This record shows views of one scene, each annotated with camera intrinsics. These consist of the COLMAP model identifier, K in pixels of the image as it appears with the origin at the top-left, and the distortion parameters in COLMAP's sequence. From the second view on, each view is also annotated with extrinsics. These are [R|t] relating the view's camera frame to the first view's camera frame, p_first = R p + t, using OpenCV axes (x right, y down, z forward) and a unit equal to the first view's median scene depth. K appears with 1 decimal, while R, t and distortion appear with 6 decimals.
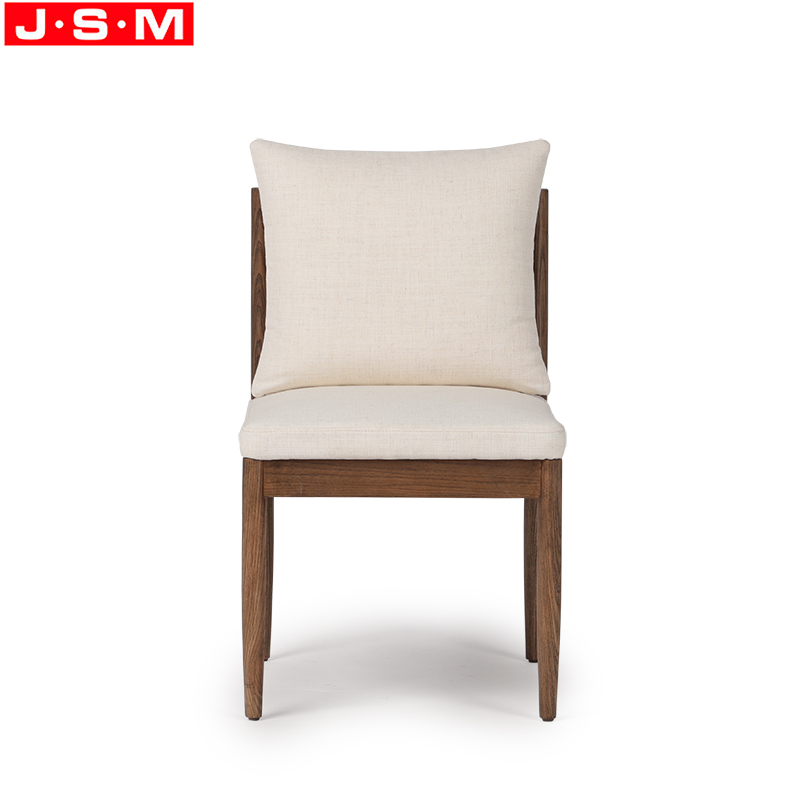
lens RADIAL K [[3453.2, 0, 400.0], [0, 3453.2, 400.0], [0, 0, 1]] dist [-0.053868, -3.117441]
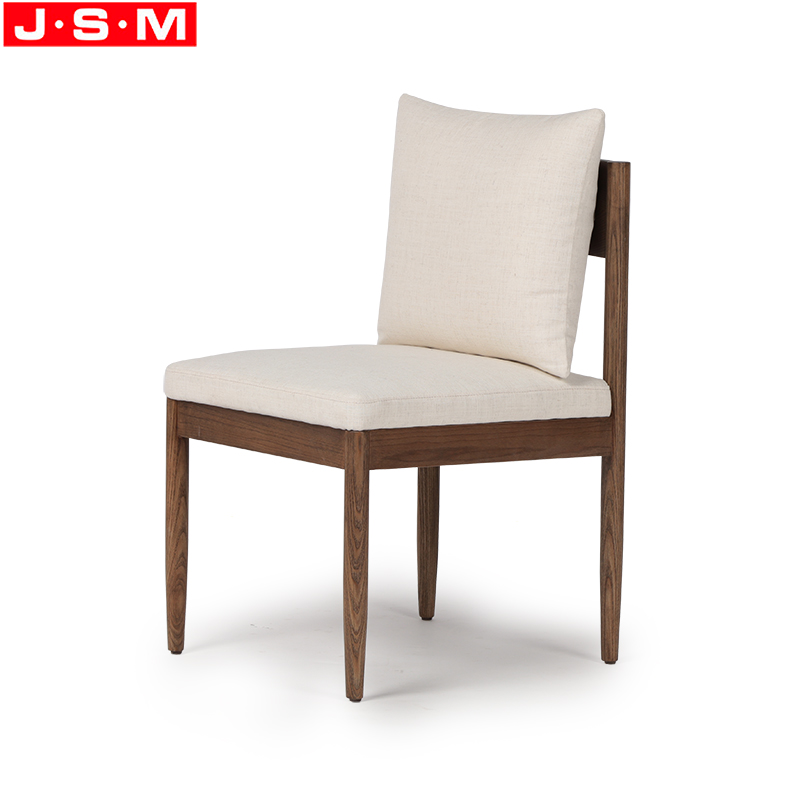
lens RADIAL K [[3453.2, 0, 400.0], [0, 3453.2, 400.0], [0, 0, 1]] dist [-0.053868, -3.117441]
pose [[0.671593, 0.109351, -0.732806, 0.711904], [-0.104277, 0.993155, 0.052634, -0.040865], [0.733545, 0.041067, 0.678399, 0.331423]]
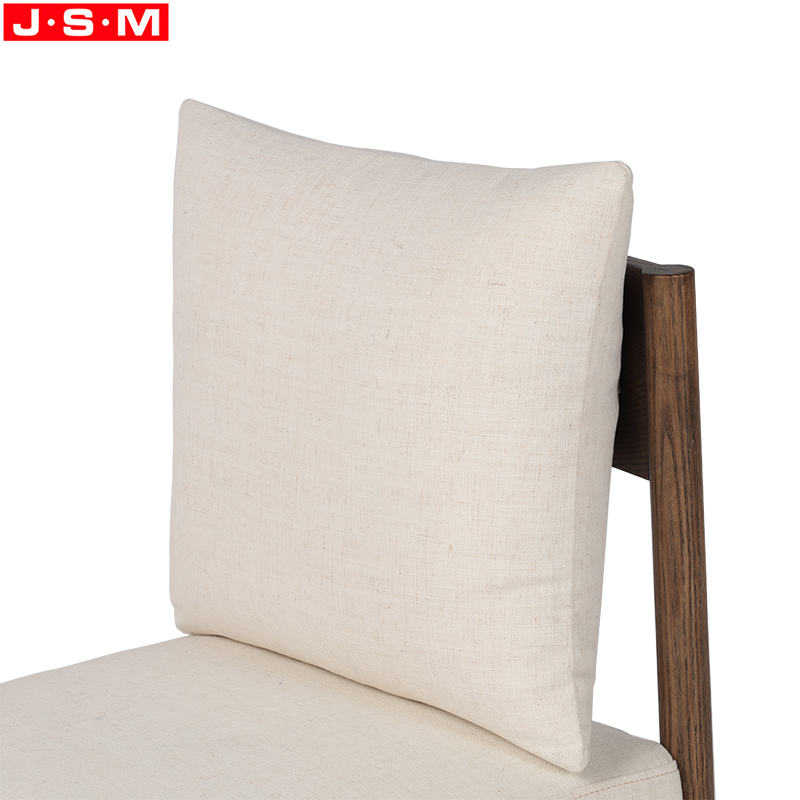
lens RADIAL K [[3453.2, 0, 400.0], [0, 3453.2, 400.0], [0, 0, 1]] dist [-0.053868, -3.117441]
pose [[0.687942, 0.144204, -0.711295, 0.322288], [-0.035023, 0.985516, 0.165925, -0.115682], [0.724920, -0.089235, 0.683028, 0.710819]]
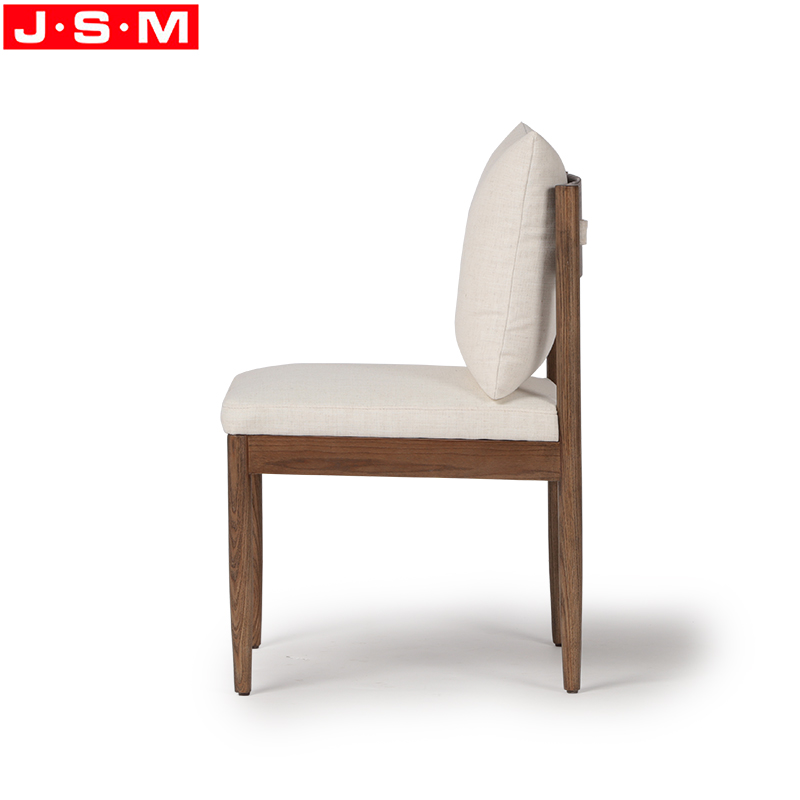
lens RADIAL K [[3453.2, 0, 400.0], [0, 3453.2, 400.0], [0, 0, 1]] dist [-0.053868, -3.117441]
pose [[0.035244, 0.110655, -0.993234, 0.991999], [-0.104364, 0.988825, 0.106461, -0.100288], [0.993914, 0.099906, 0.046398, 0.940584]]
